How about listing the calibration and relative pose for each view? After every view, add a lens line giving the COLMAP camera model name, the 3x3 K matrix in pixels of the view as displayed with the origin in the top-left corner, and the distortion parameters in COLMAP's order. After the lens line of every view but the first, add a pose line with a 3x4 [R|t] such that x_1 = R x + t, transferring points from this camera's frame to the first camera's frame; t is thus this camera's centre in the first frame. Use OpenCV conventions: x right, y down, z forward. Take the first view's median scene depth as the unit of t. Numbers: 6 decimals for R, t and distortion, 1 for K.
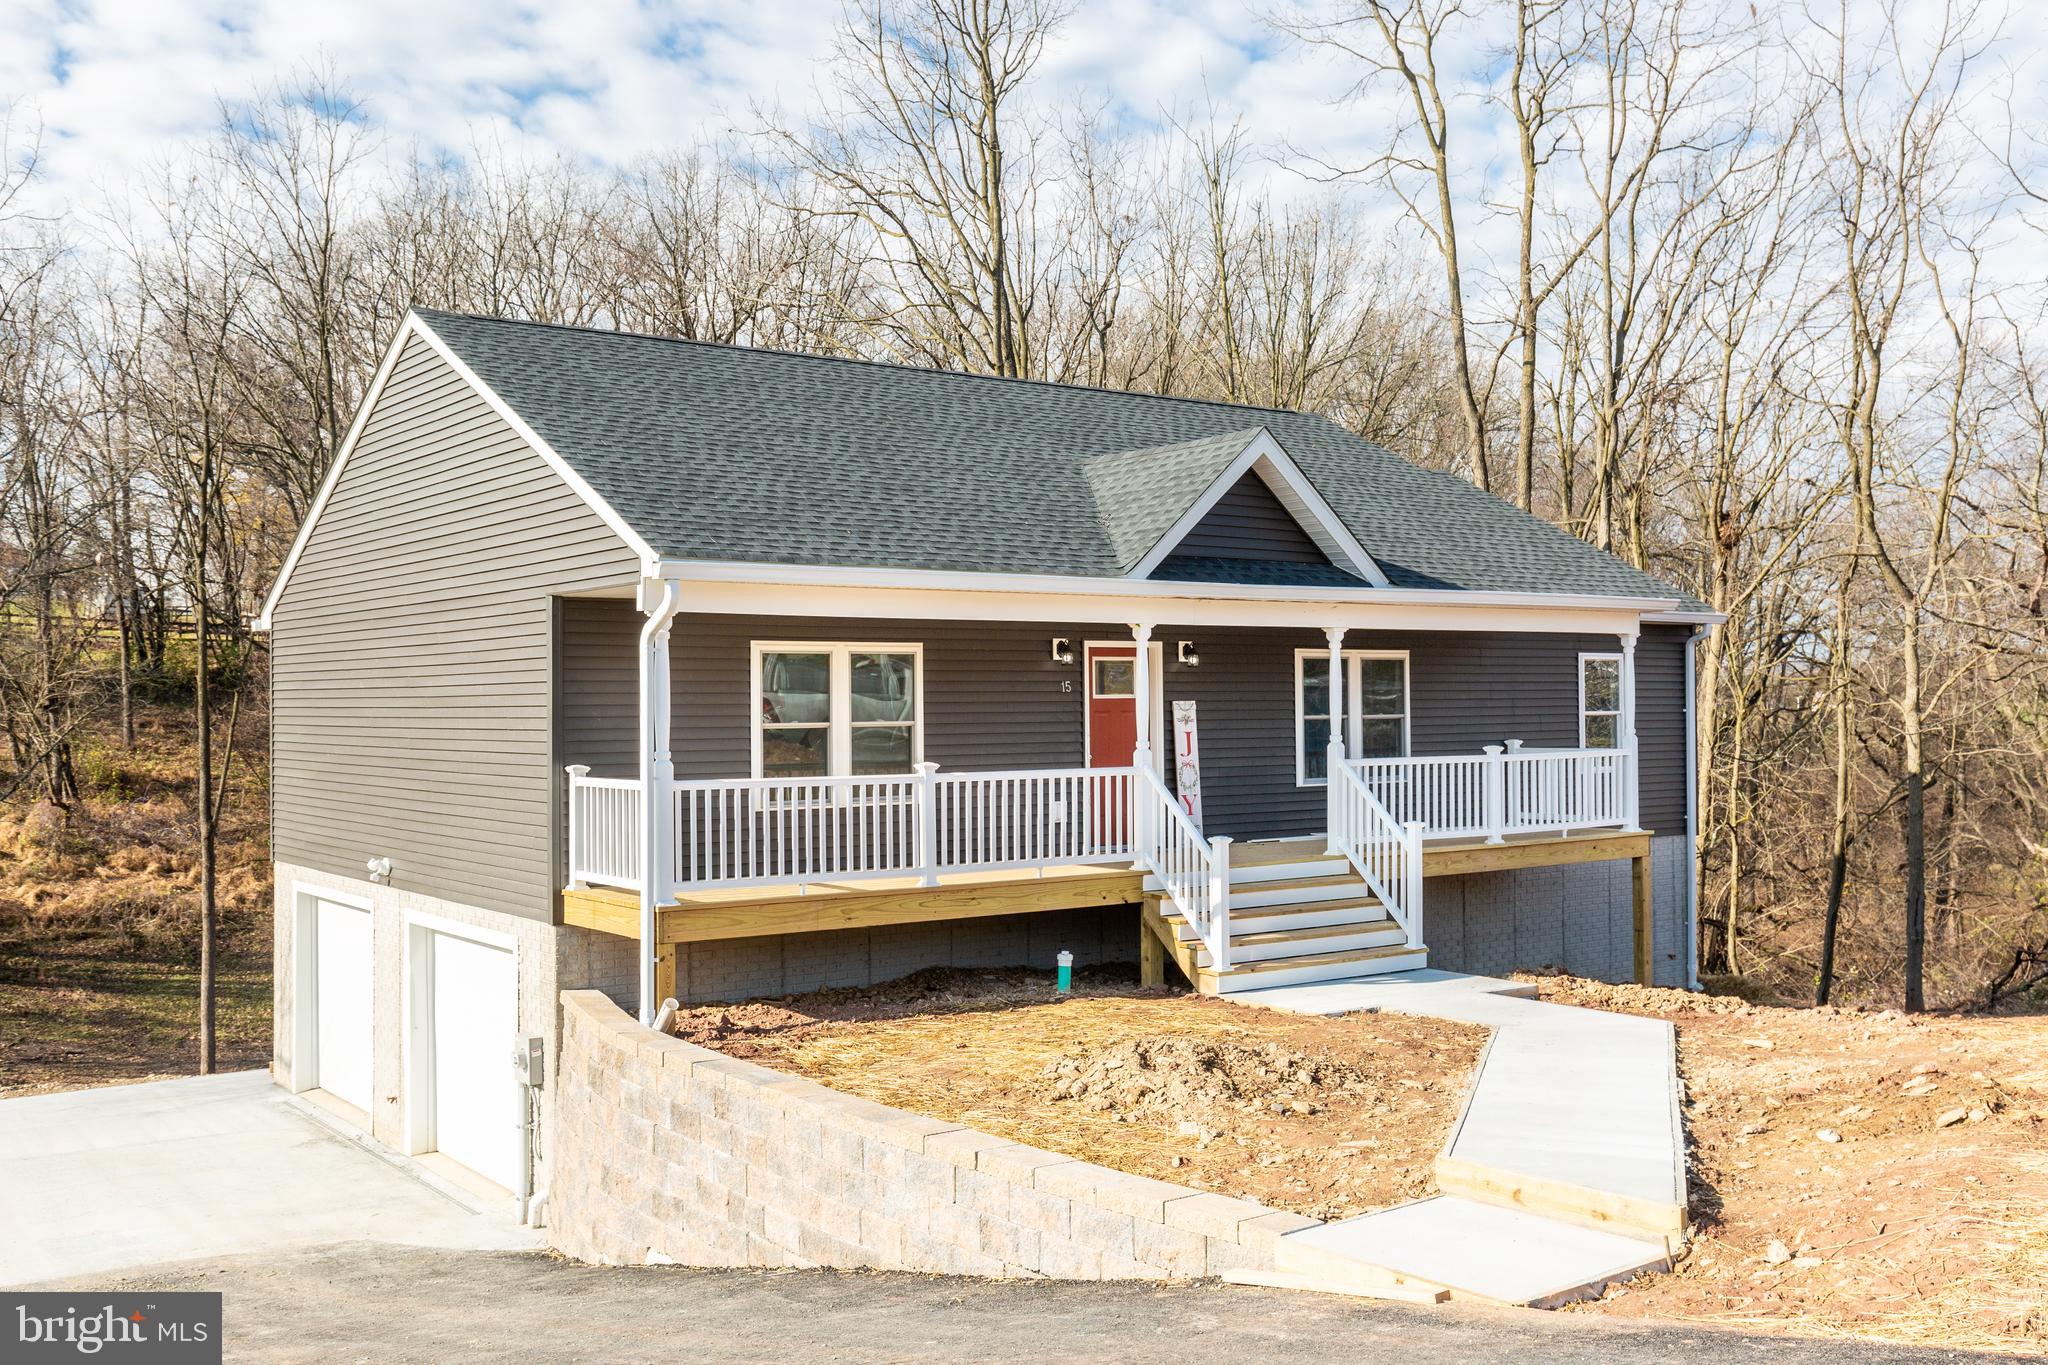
lens RADIAL K [[1876.2, 0, 1024.1], [0, 1876.2, 672.2], [0, 0, 1]] dist [0.006203, 0.000000]
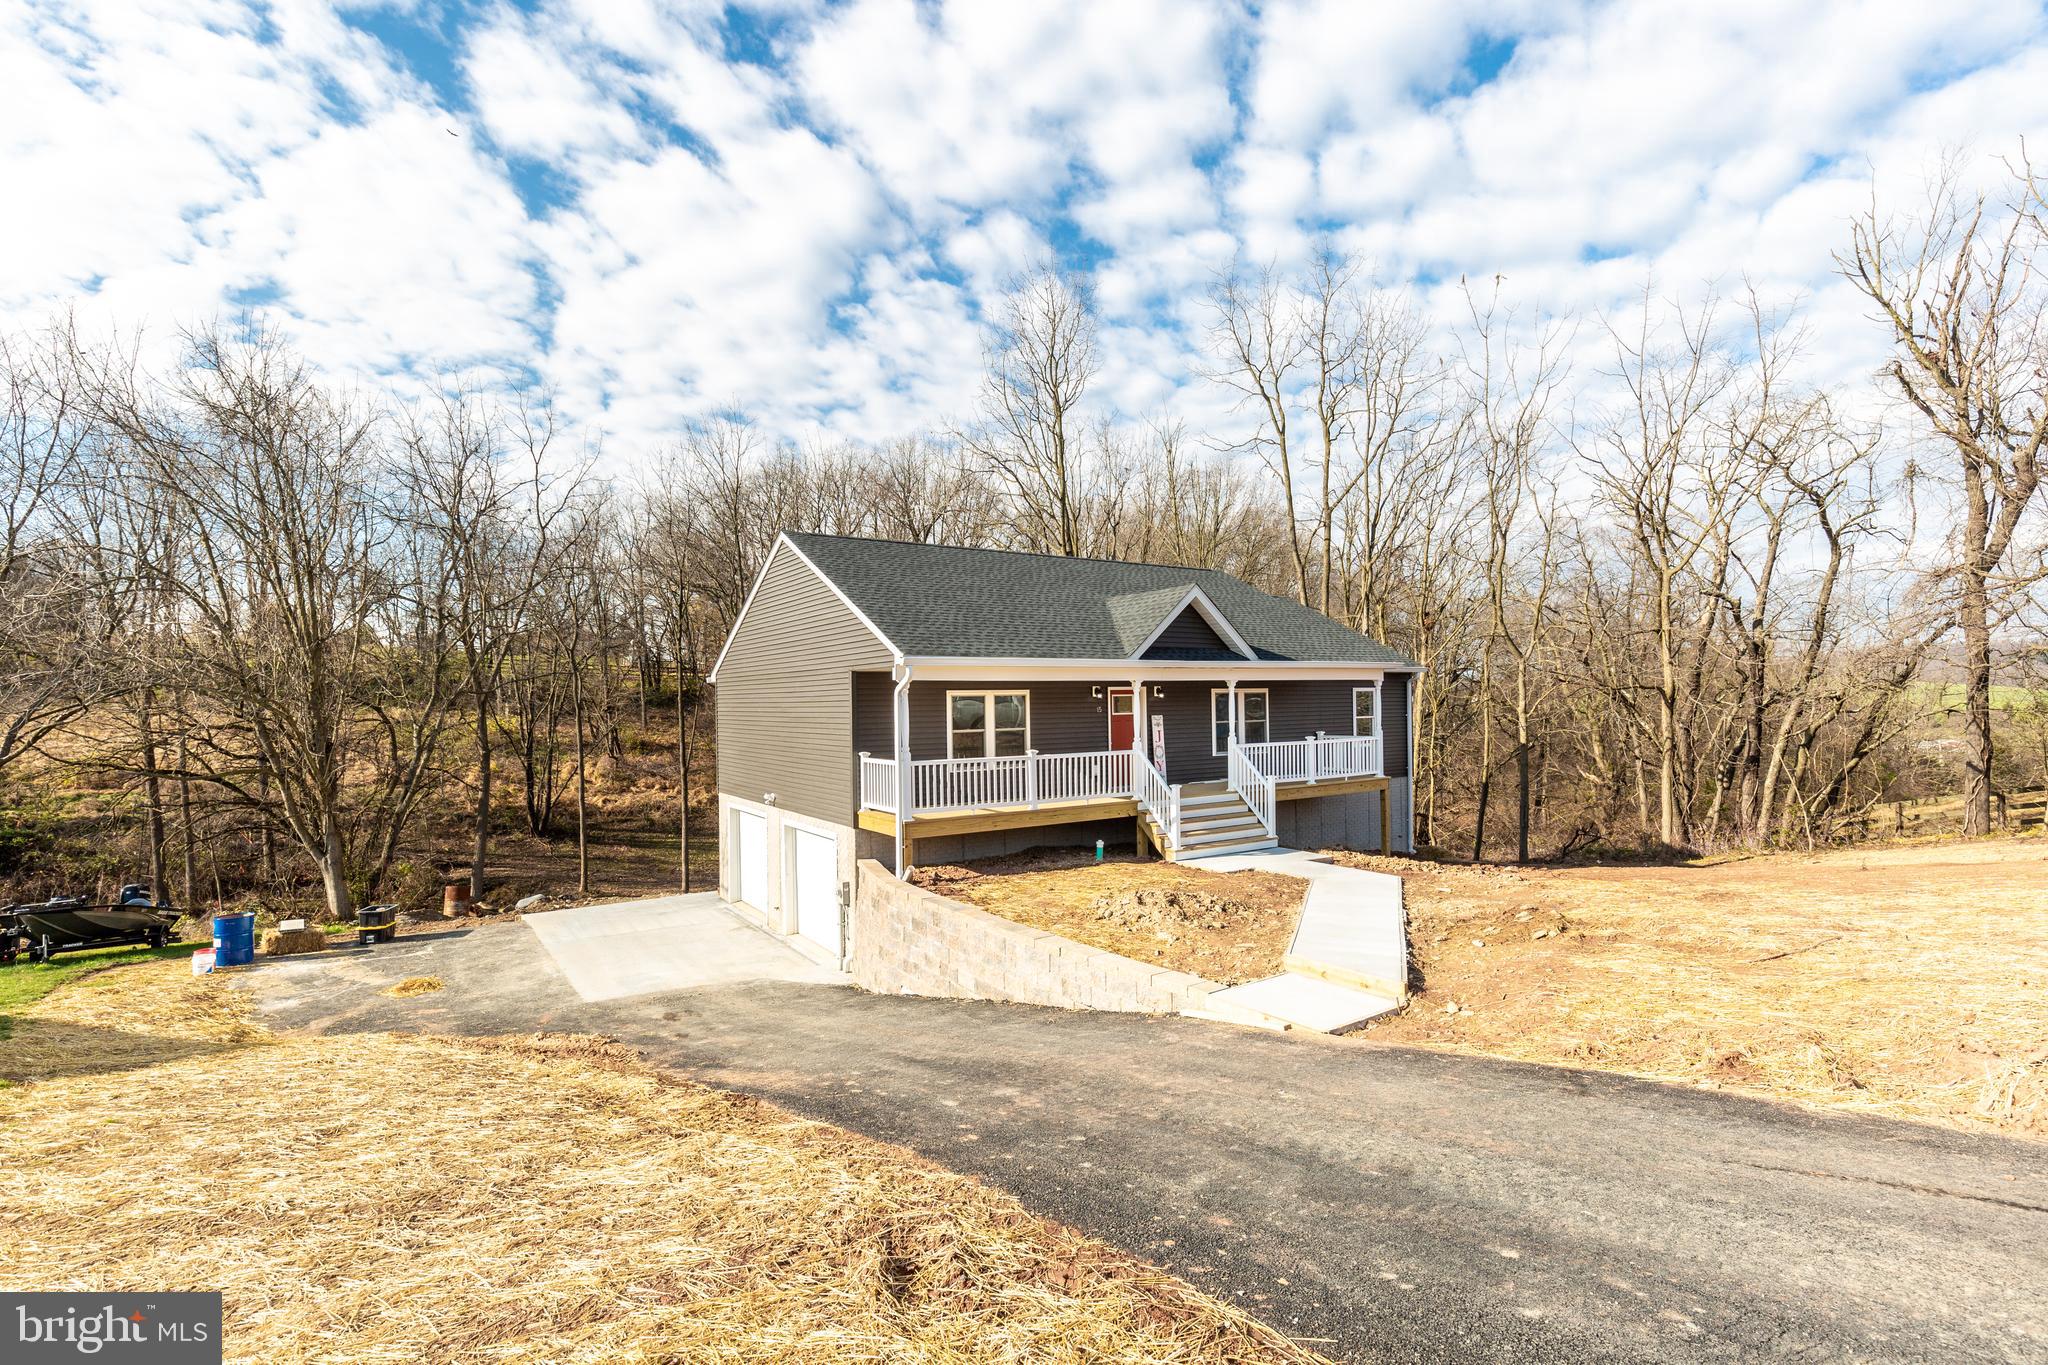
lens RADIAL K [[924.1, 0, 1035.3], [0, 924.1, 699.8], [0, 0, 1]] dist [0.010721, -0.002491]
pose [[0.999015, -0.008223, -0.043608, -0.002054], [0.008927, 0.999832, 0.015990, -0.012273], [0.043469, -0.016364, 0.998921, -0.007214]]
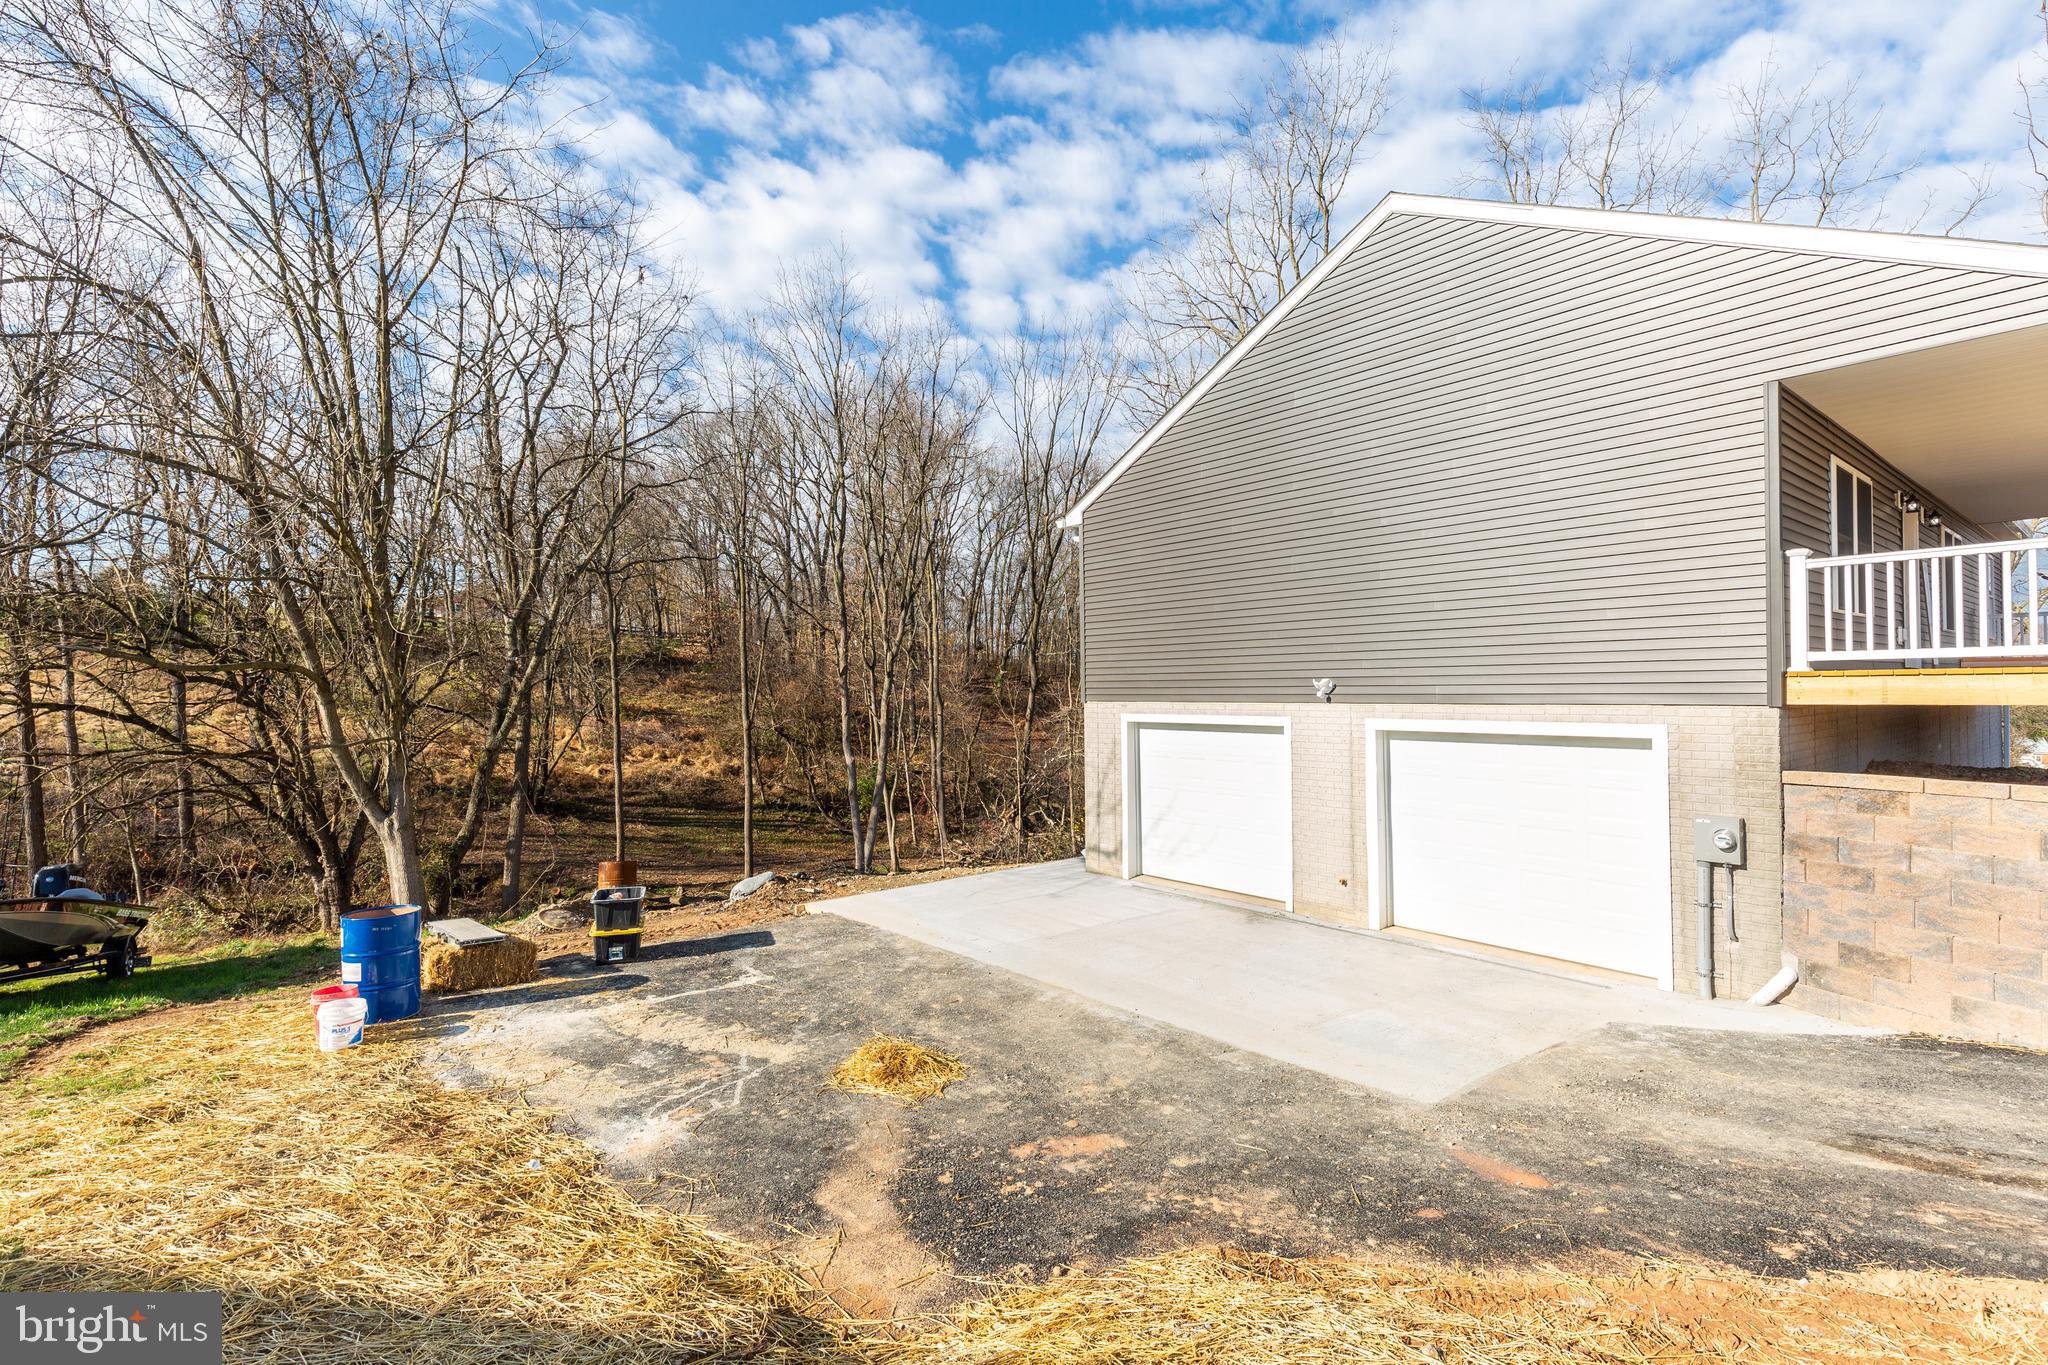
lens RADIAL K [[924.1, 0, 1037.5], [0, 924.1, 678.4], [0, 0, 1]] dist [0.010721, -0.002491]
pose [[0.998600, -0.006112, 0.052545, -0.373893], [0.005630, 0.999941, 0.009317, 0.062590], [-0.052598, -0.009009, 0.998575, 0.288355]]
